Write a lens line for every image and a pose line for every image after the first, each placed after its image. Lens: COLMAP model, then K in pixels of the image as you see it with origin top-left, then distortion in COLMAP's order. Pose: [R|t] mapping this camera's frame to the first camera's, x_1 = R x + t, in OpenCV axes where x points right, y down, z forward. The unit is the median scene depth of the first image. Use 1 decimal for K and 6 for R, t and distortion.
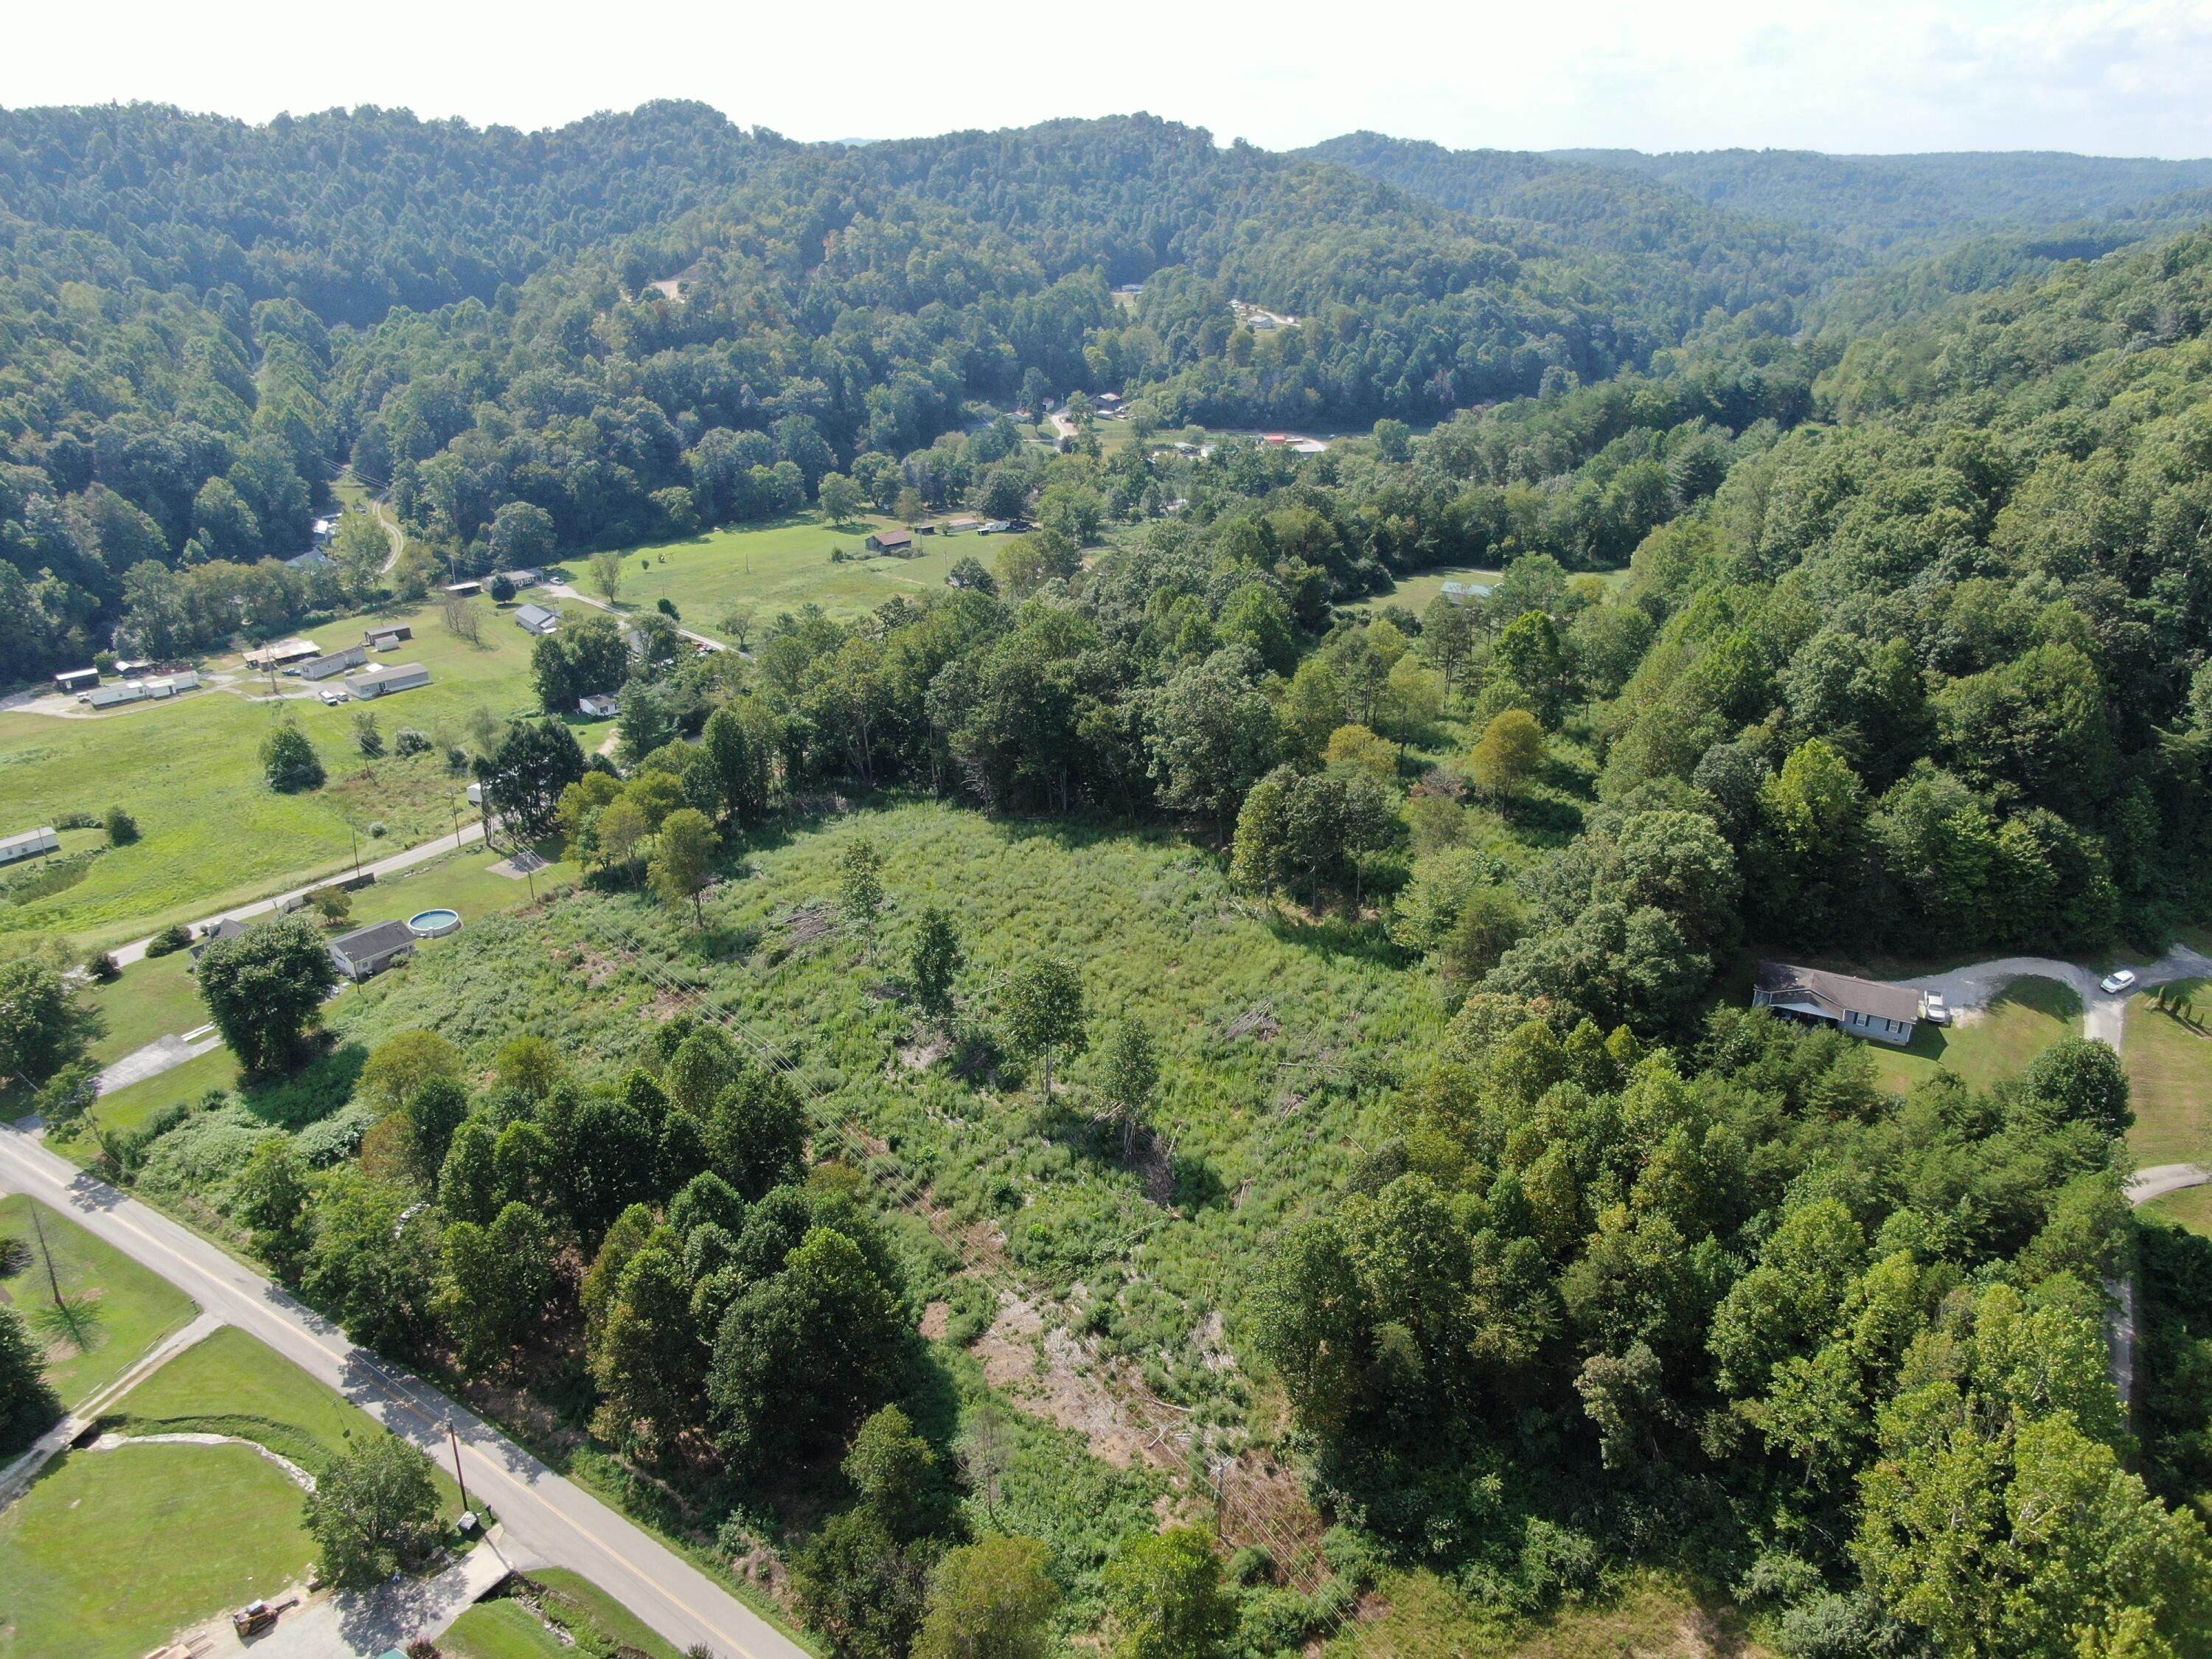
lens RADIAL K [[1600.9, 0, 1100.1], [0, 1600.9, 830.2], [0, 0, 1]] dist [-0.013654, 0.000801]
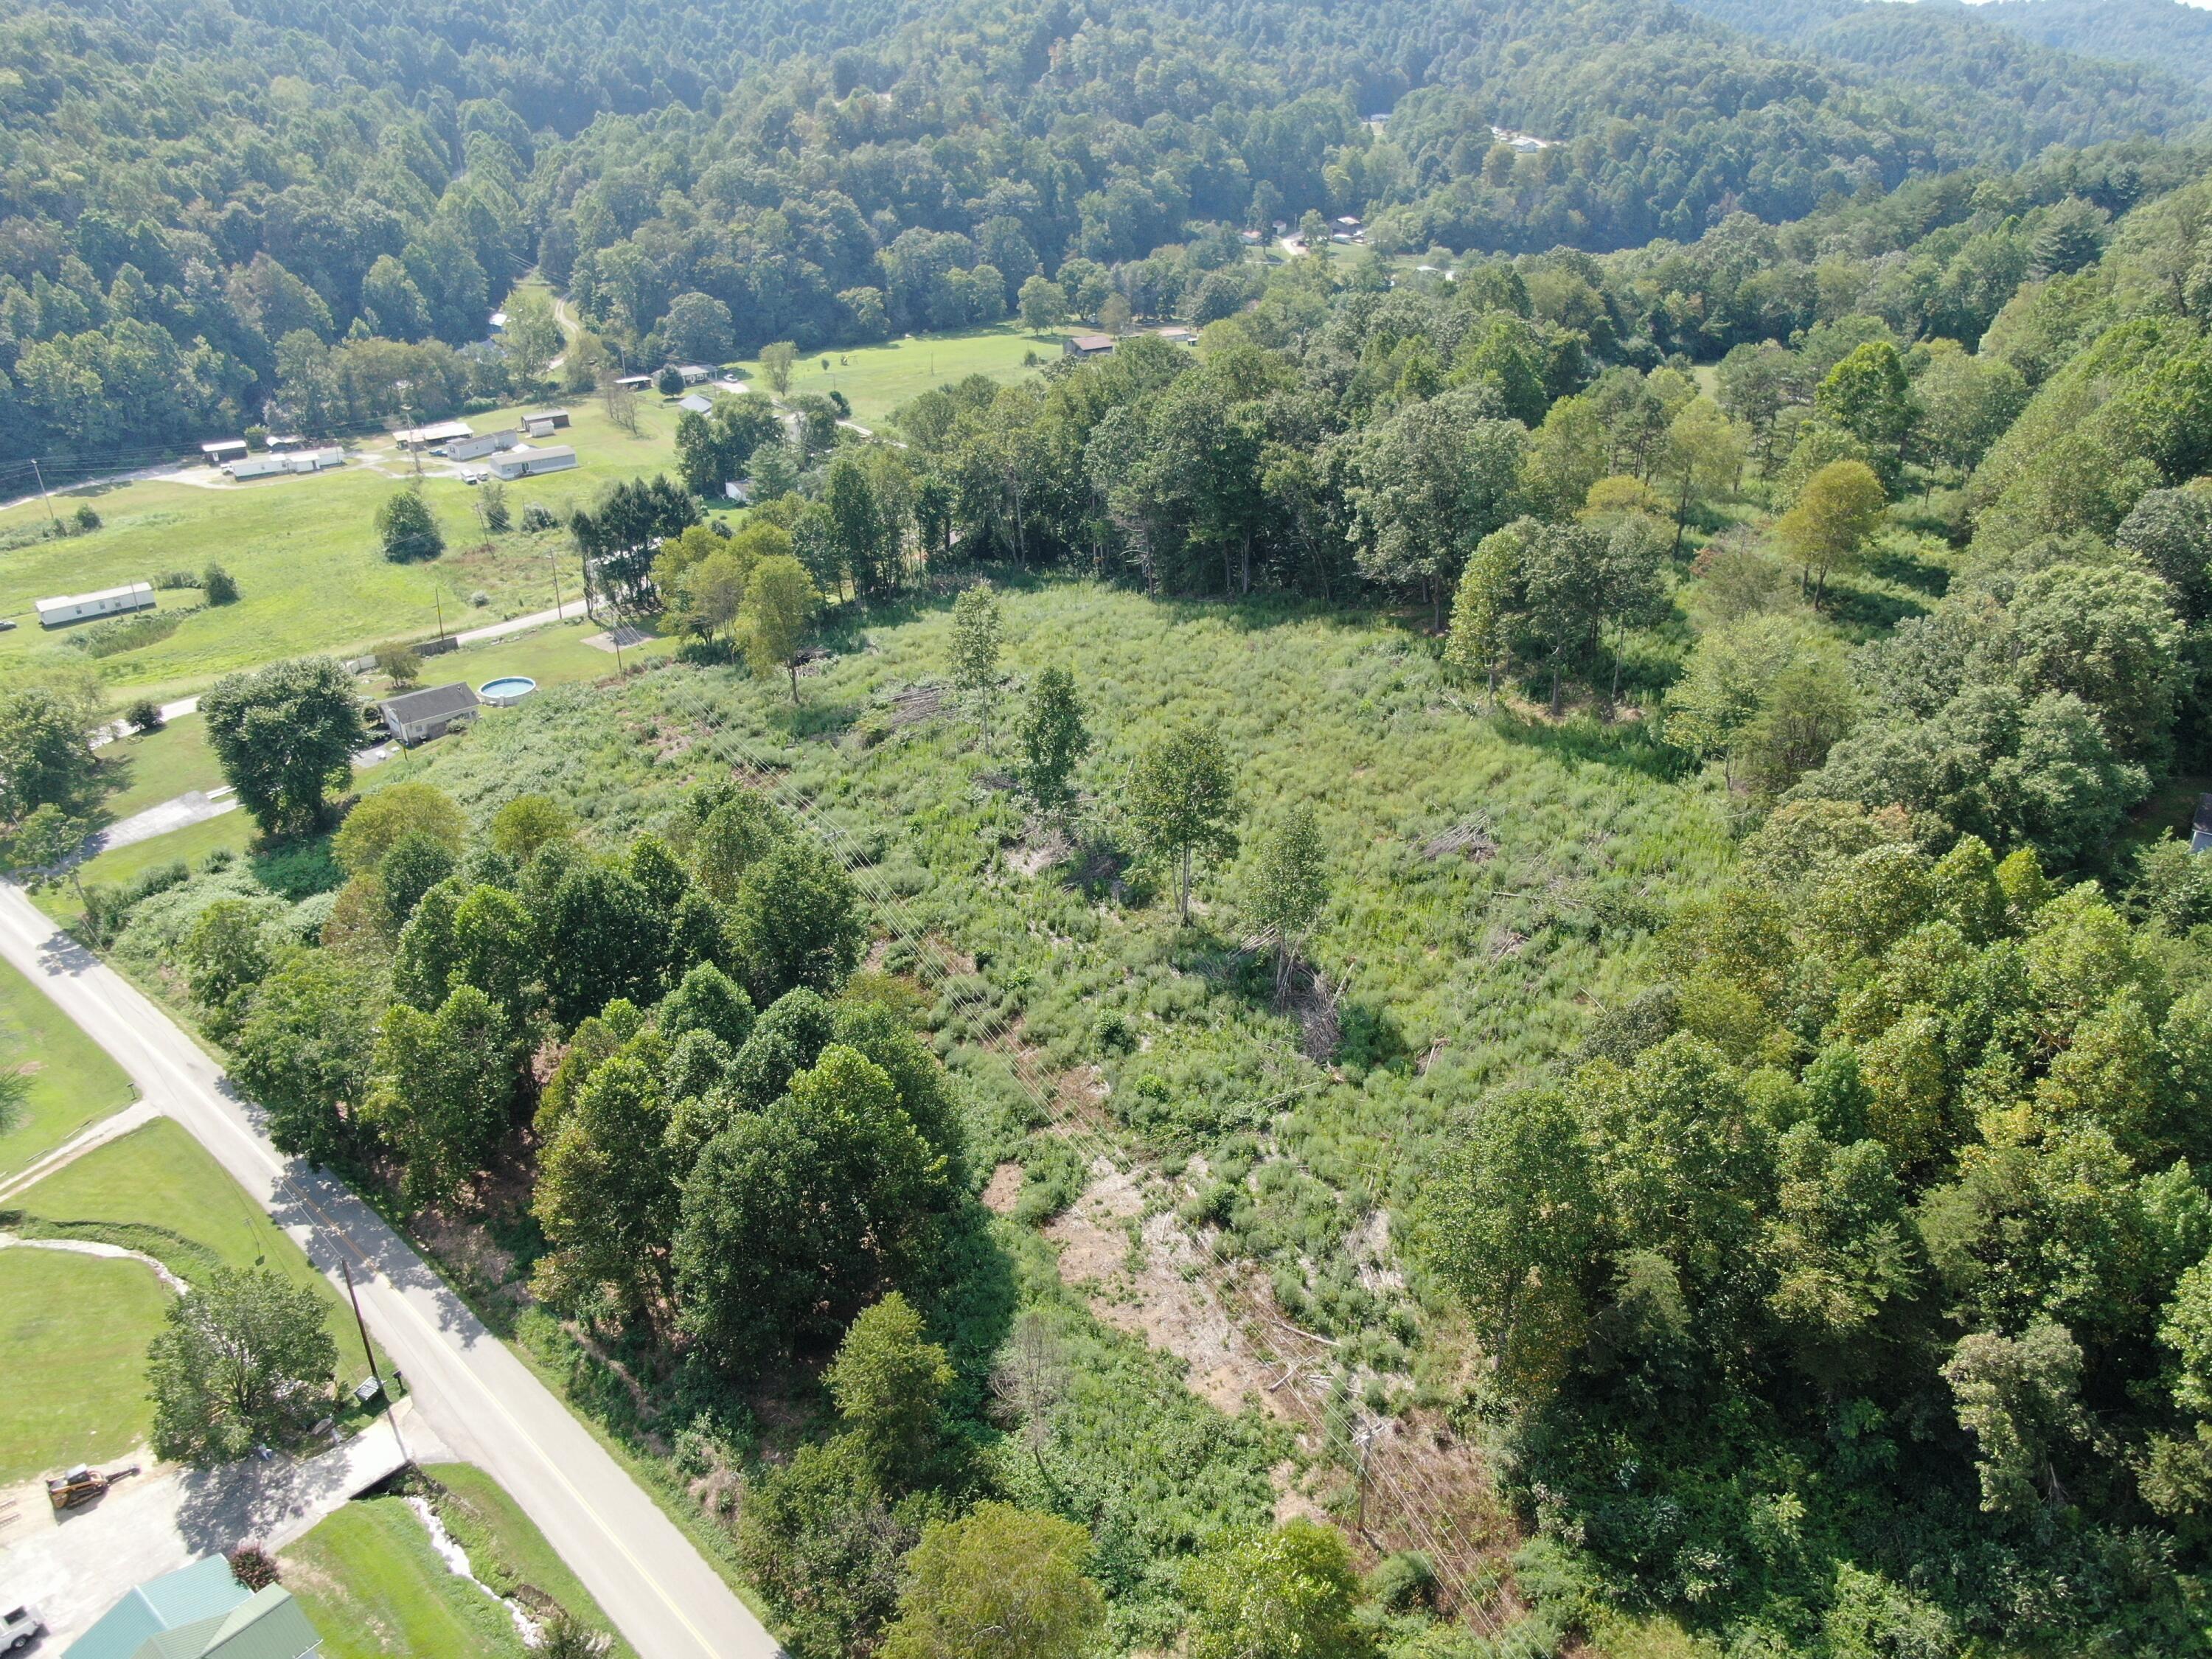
lens RADIAL K [[1600.9, 0, 1100.1], [0, 1600.9, 830.2], [0, 0, 1]] dist [-0.013654, 0.000801]
pose [[0.989527, 0.061571, -0.130558, 0.025033], [-0.052600, 0.996082, 0.071089, 0.071008], [0.134424, -0.063478, 0.988889, 0.232753]]
